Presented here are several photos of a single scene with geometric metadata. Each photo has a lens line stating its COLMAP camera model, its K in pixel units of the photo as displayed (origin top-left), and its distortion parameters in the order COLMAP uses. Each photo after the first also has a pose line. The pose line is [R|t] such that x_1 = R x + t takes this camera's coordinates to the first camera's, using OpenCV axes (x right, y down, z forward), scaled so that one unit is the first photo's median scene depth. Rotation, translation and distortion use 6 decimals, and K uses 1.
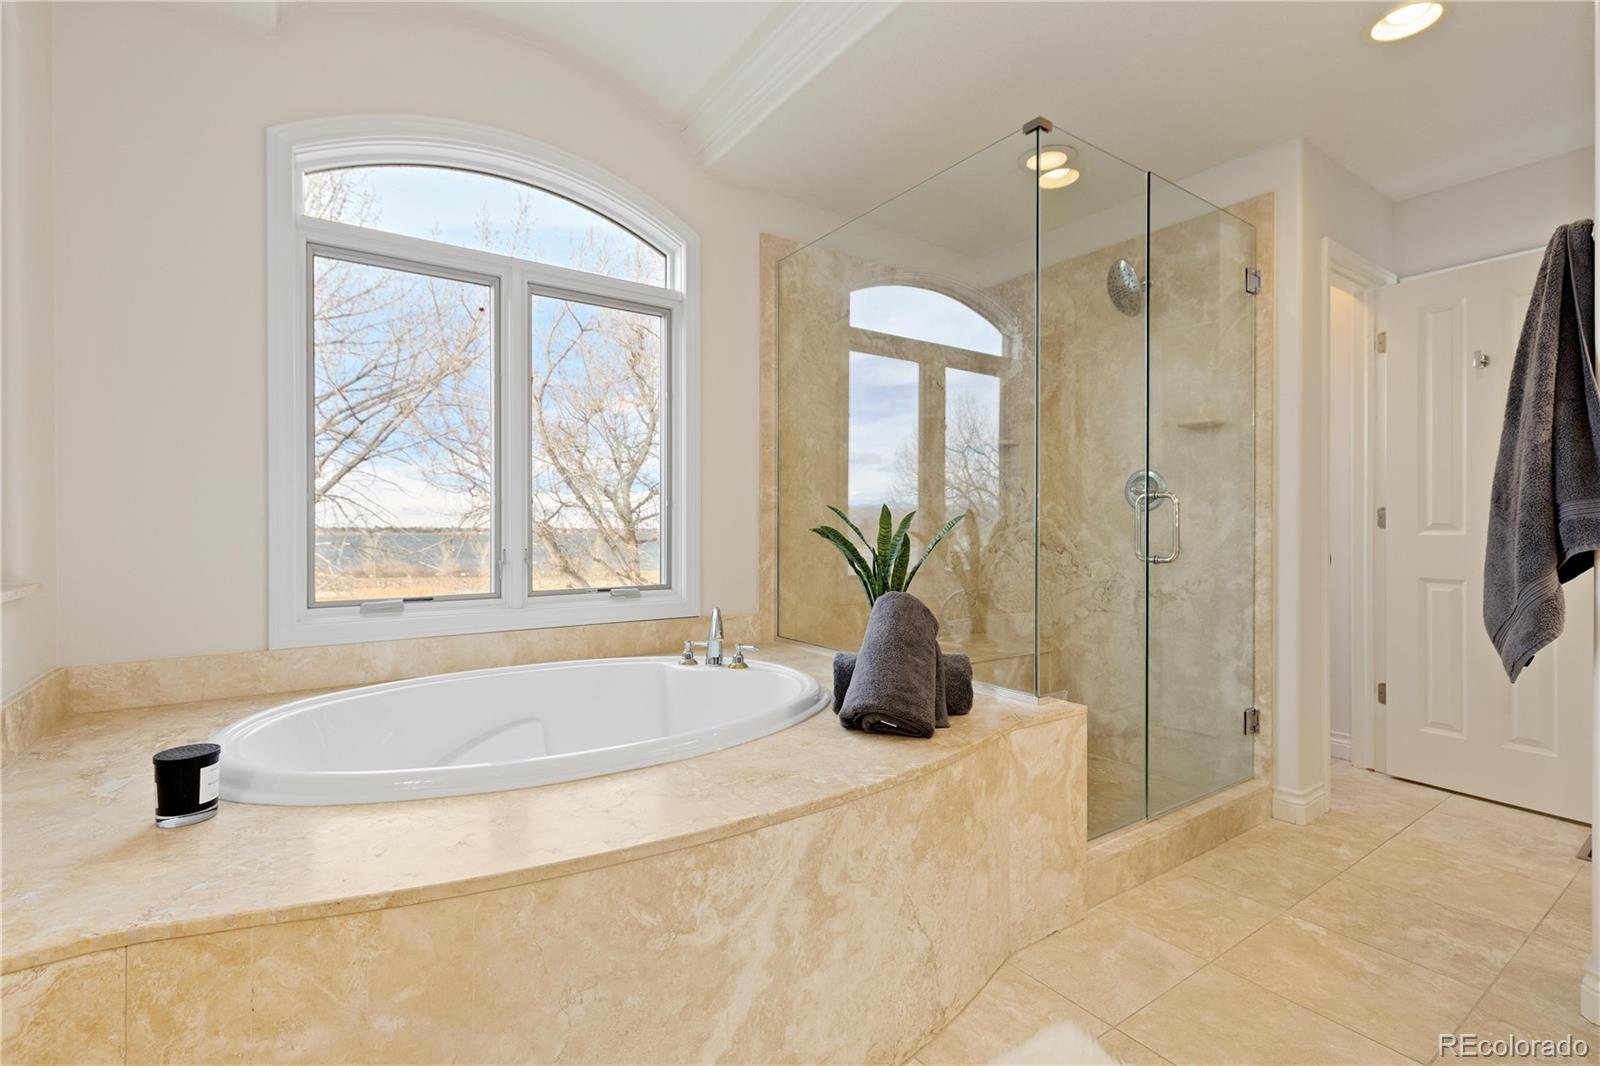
lens RADIAL K [[730.6, 0, 802.2], [0, 730.6, 531.9], [0, 0, 1]] dist [0.009119, -0.000649]
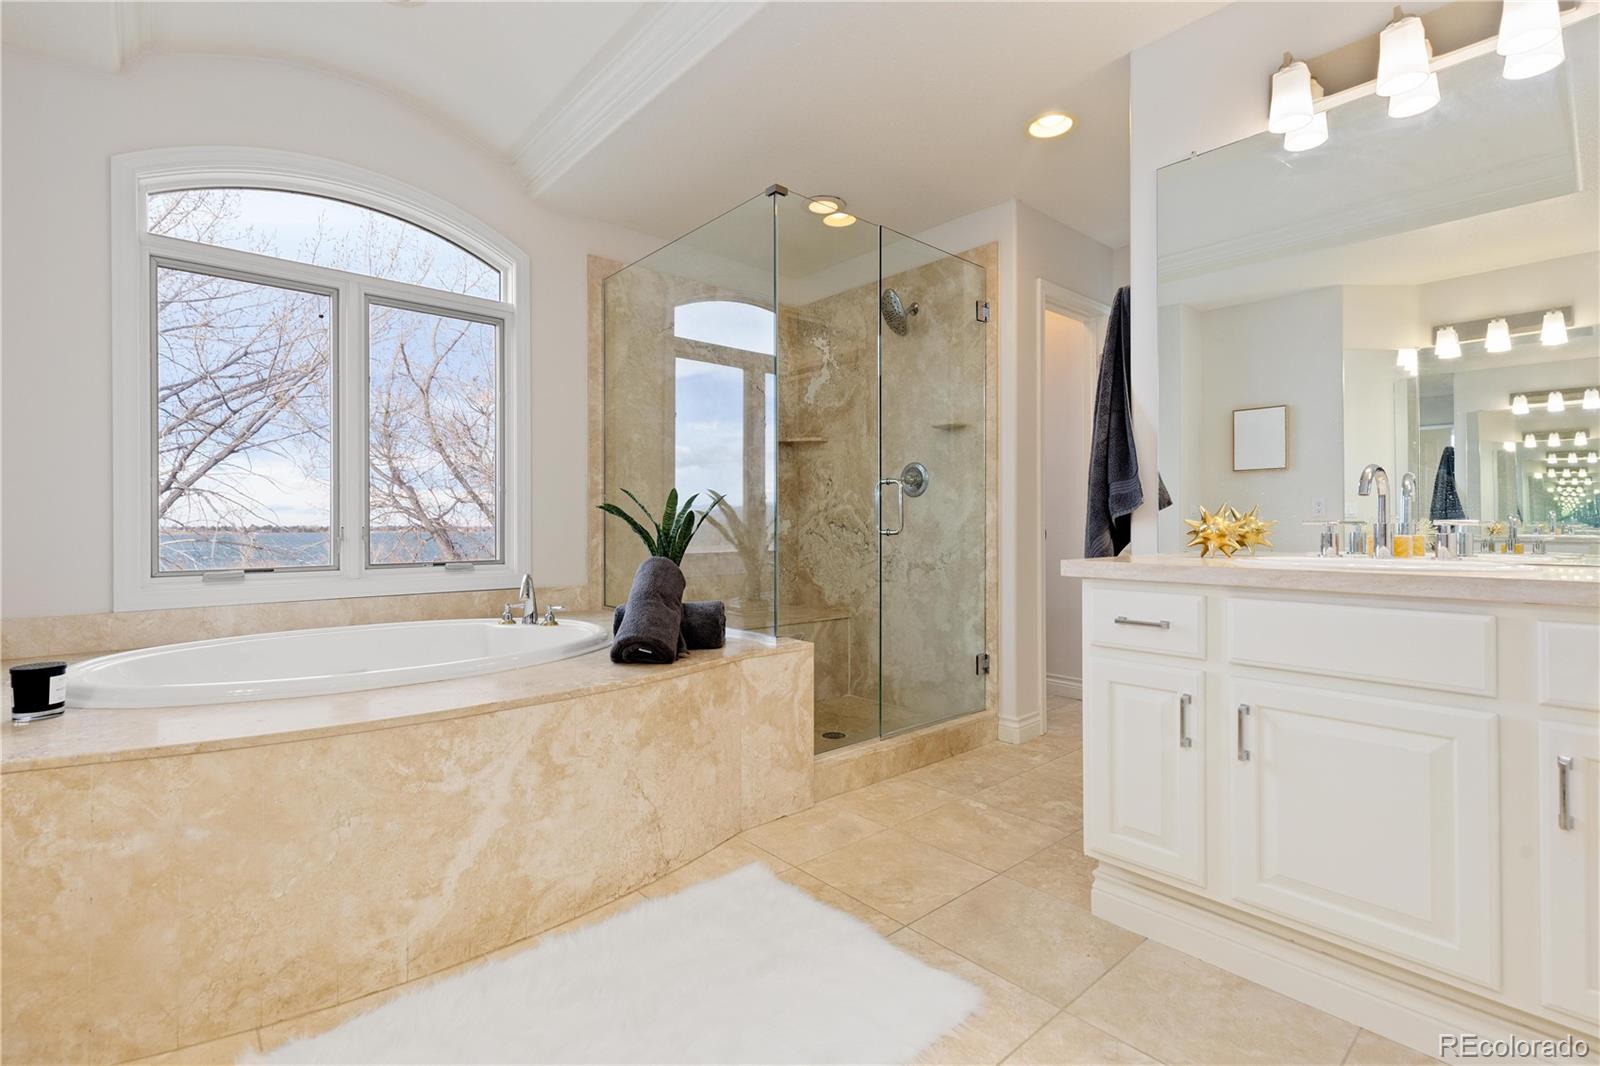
lens RADIAL K [[730.6, 0, 796.9], [0, 730.6, 526.1], [0, 0, 1]] dist [0.009119, -0.000649]
pose [[0.993656, -0.002786, 0.112428, 0.183156], [0.003234, 0.999988, -0.003807, 0.031322], [-0.112416, 0.004147, 0.993653, -0.233658]]
